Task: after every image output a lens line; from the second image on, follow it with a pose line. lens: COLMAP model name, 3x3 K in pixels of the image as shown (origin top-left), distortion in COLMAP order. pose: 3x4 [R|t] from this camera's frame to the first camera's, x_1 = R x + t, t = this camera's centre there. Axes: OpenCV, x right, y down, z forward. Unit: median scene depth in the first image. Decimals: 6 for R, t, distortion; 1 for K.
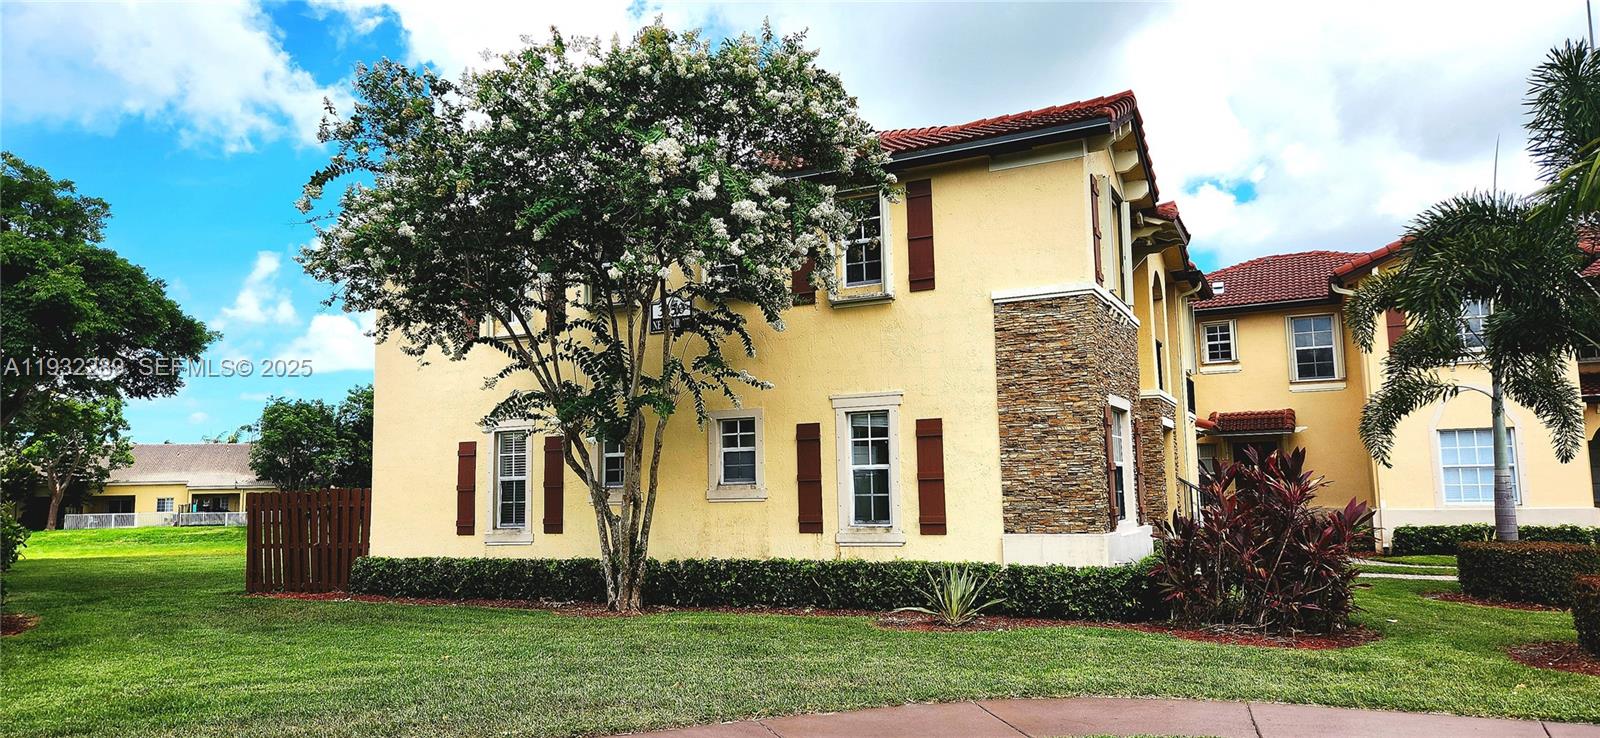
lens RADIAL K [[1058.9, 0, 788.1], [0, 1058.9, 359.7], [0, 0, 1]] dist [0.075639, -0.067440]
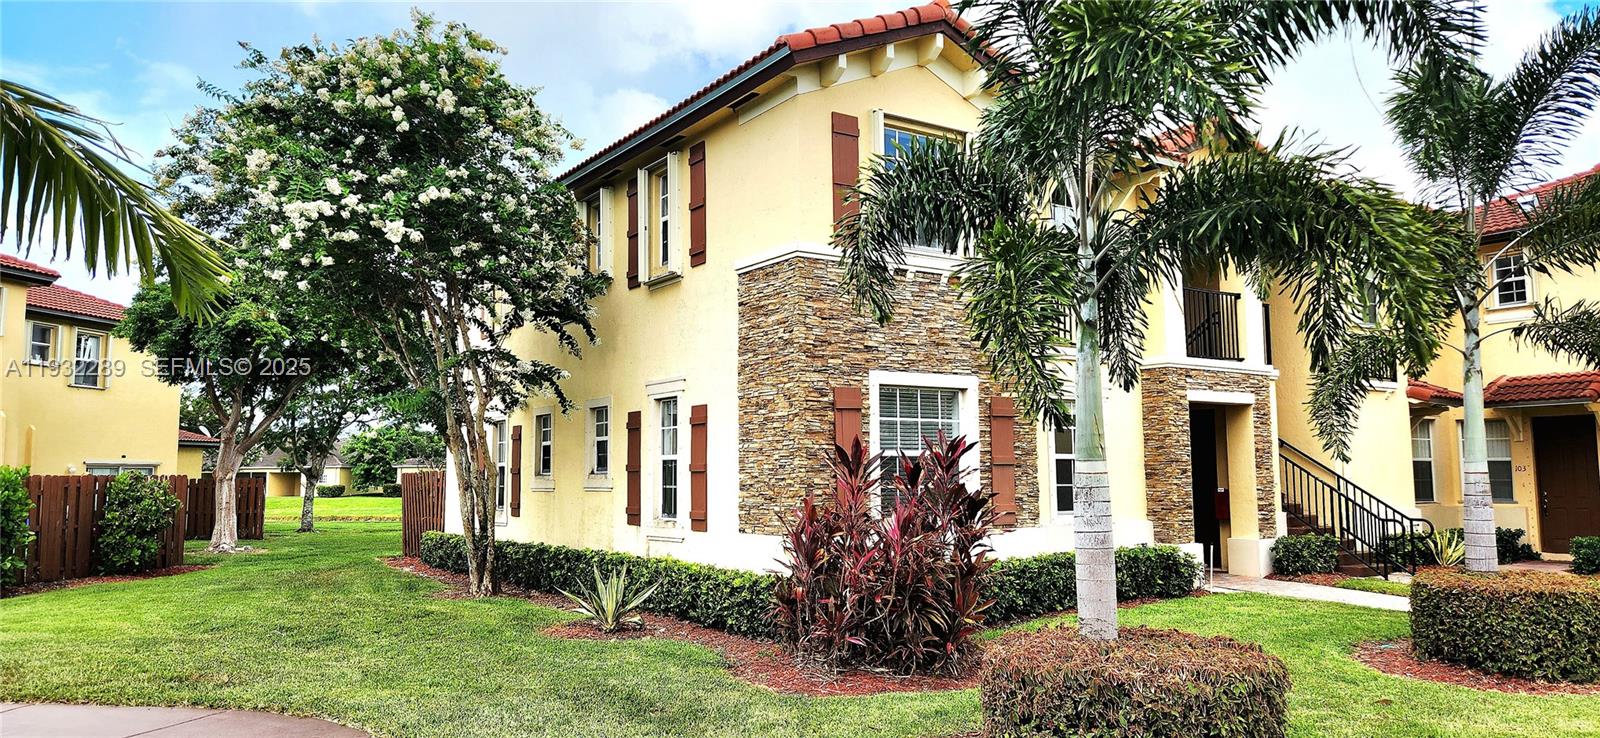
lens RADIAL K [[1062.6, 0, 790.9], [0, 1062.6, 364.2], [0, 0, 1]] dist [0.081674, -0.076146]
pose [[0.873093, -0.038009, -0.486069, 0.637343], [0.051336, 0.998582, 0.014127, 0.011231], [0.484843, -0.037287, 0.873806, 0.232487]]
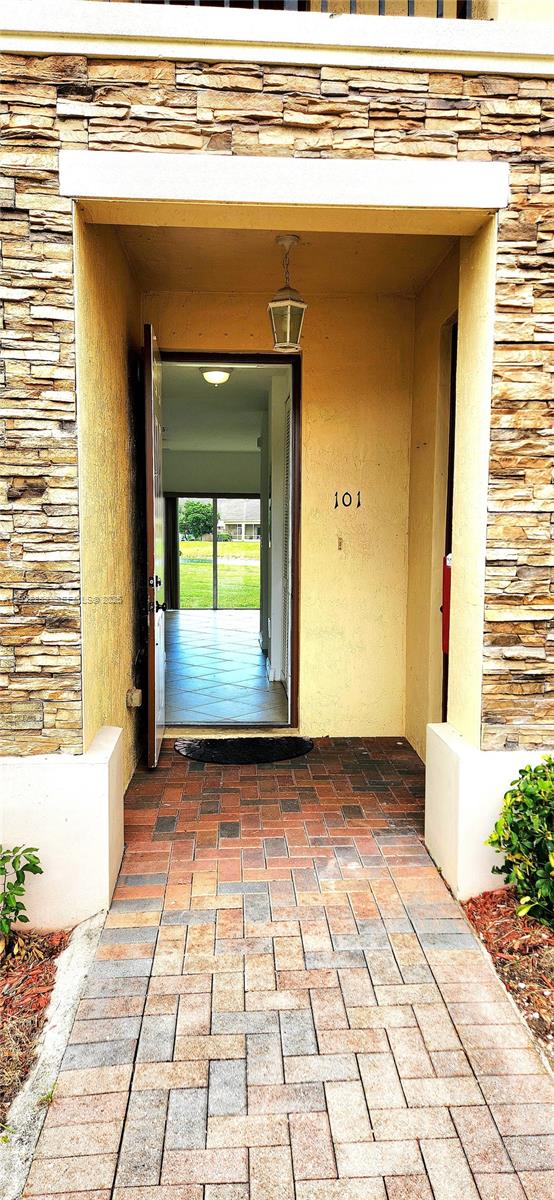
lens RADIAL K [[794.2, 0, 274.4], [0, 794.2, 603.9], [0, 0, 1]] dist [0.075639, -0.067440]
pose [[0.502106, 0.096317, -0.859426, 0.665722], [0.093427, 0.981921, 0.164629, 0.149595], [0.859745, -0.162955, 0.484030, 1.265591]]
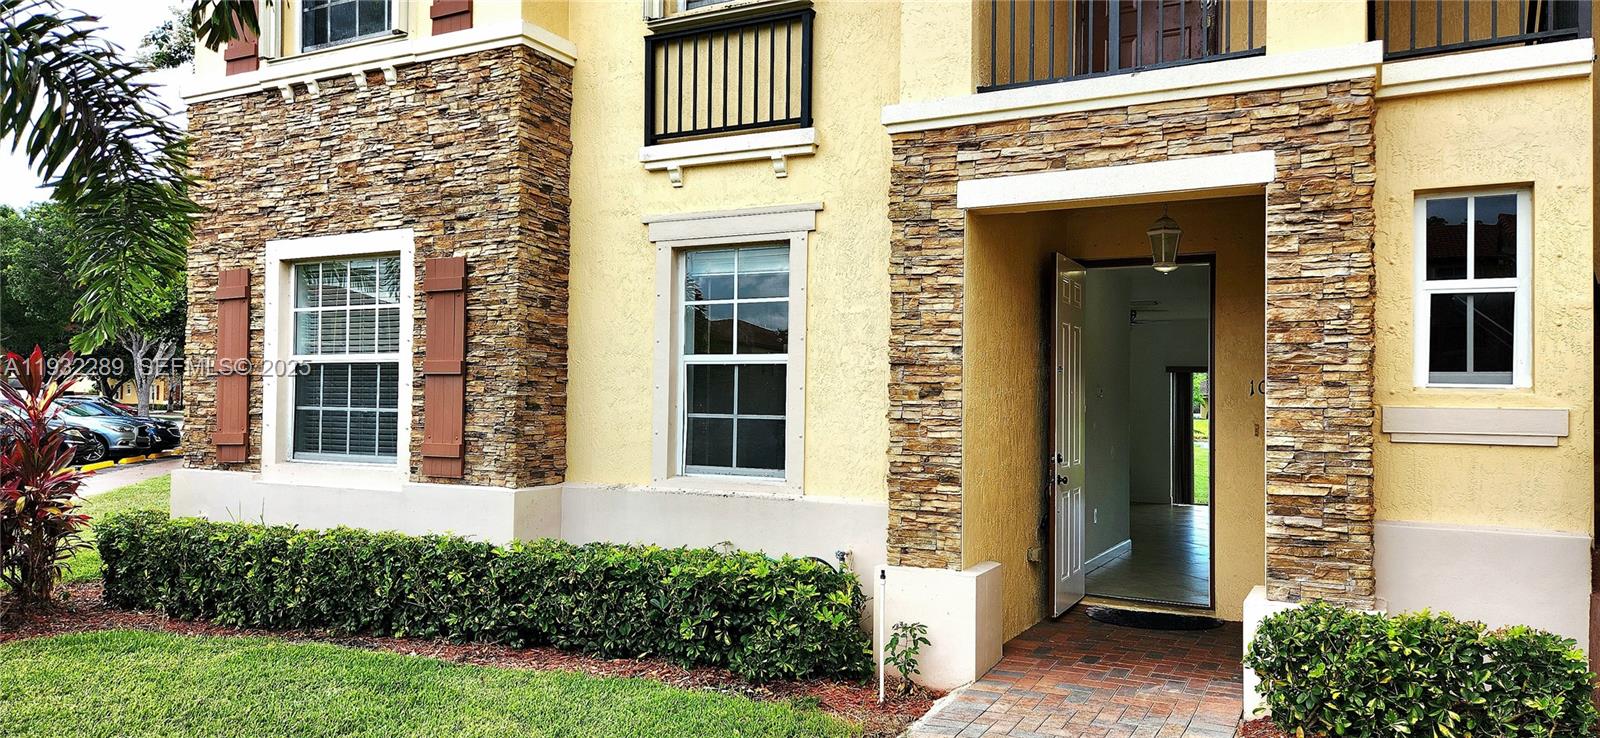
lens RADIAL K [[1073.3, 0, 800.0], [0, 1073.3, 369.0], [0, 0, 1]] dist [0.066167, -0.070607]
pose [[-0.021587, -0.014517, -0.999662, 0.872697], [0.111970, 0.993569, -0.016846, 0.141594], [0.993477, -0.112296, -0.019822, 1.272600]]
